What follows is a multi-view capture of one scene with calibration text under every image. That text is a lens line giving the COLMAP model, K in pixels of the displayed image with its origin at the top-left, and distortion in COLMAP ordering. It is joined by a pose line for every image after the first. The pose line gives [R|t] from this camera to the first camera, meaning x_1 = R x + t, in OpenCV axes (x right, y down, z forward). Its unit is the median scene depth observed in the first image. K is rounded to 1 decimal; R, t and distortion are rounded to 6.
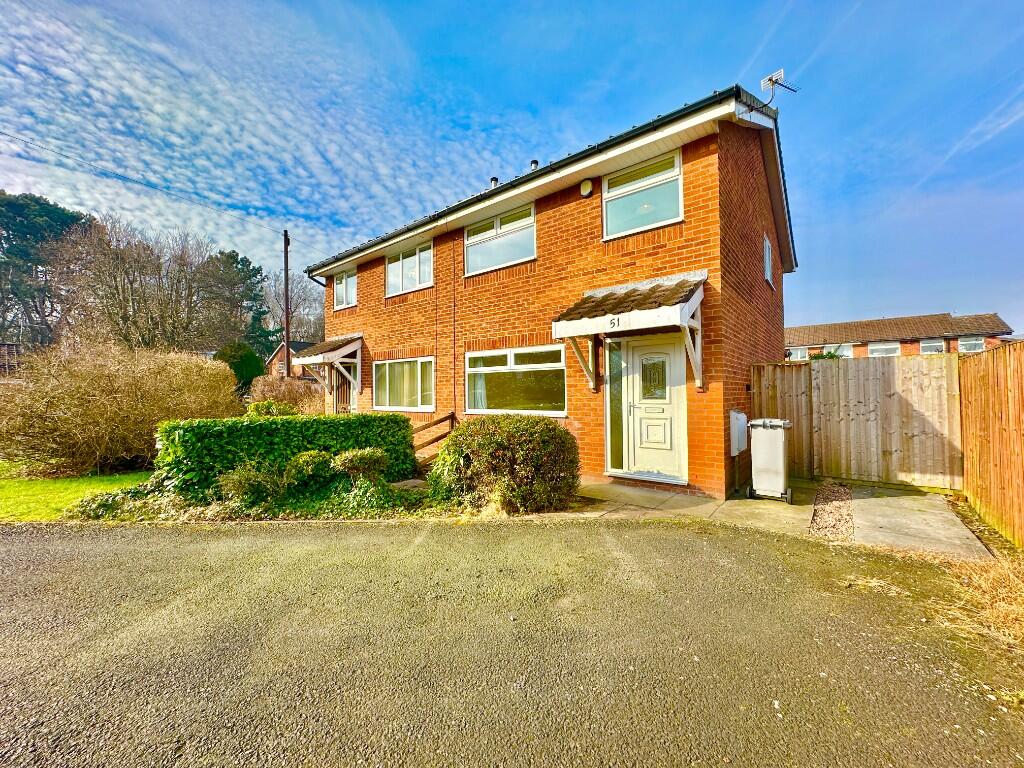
lens RADIAL K [[407.7, 0, 510.8], [0, 407.7, 384.3], [0, 0, 1]] dist [-0.000444, -0.000059]
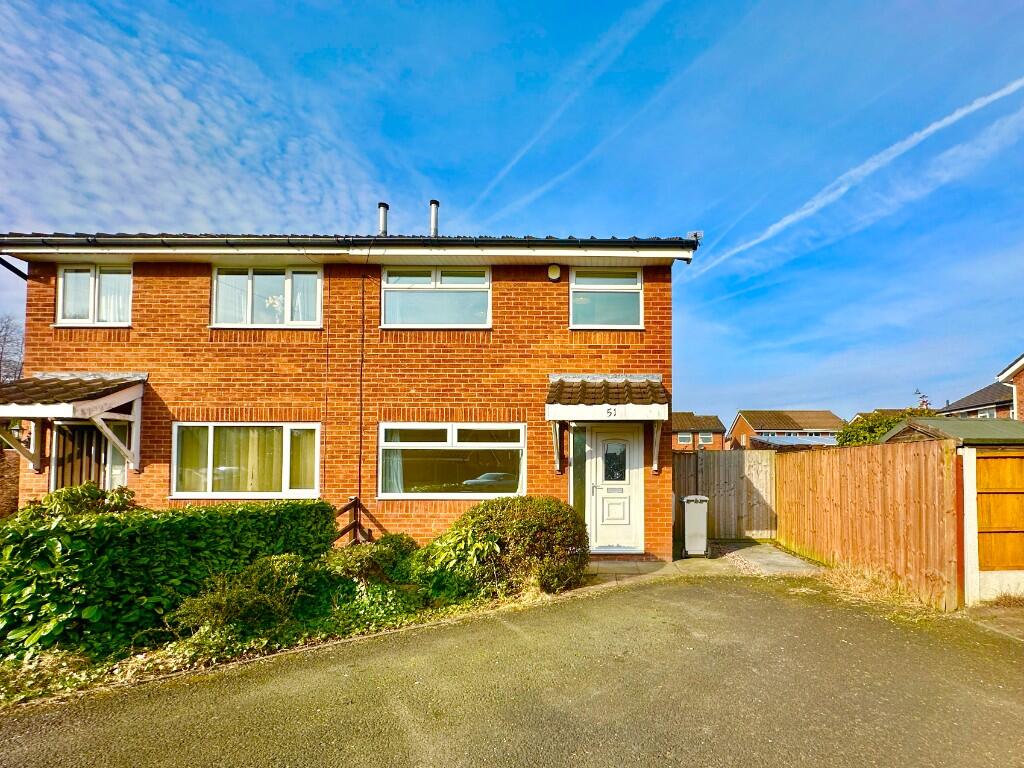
lens RADIAL K [[484.4, 0, 603.2], [0, 484.4, 456.2], [0, 0, 1]] dist [-0.003709, 0.000174]
pose [[0.773477, 0.029234, 0.633150, -0.496191], [-0.021741, 0.999572, -0.019593, -0.003576], [-0.633451, 0.001389, 0.773781, -0.009835]]
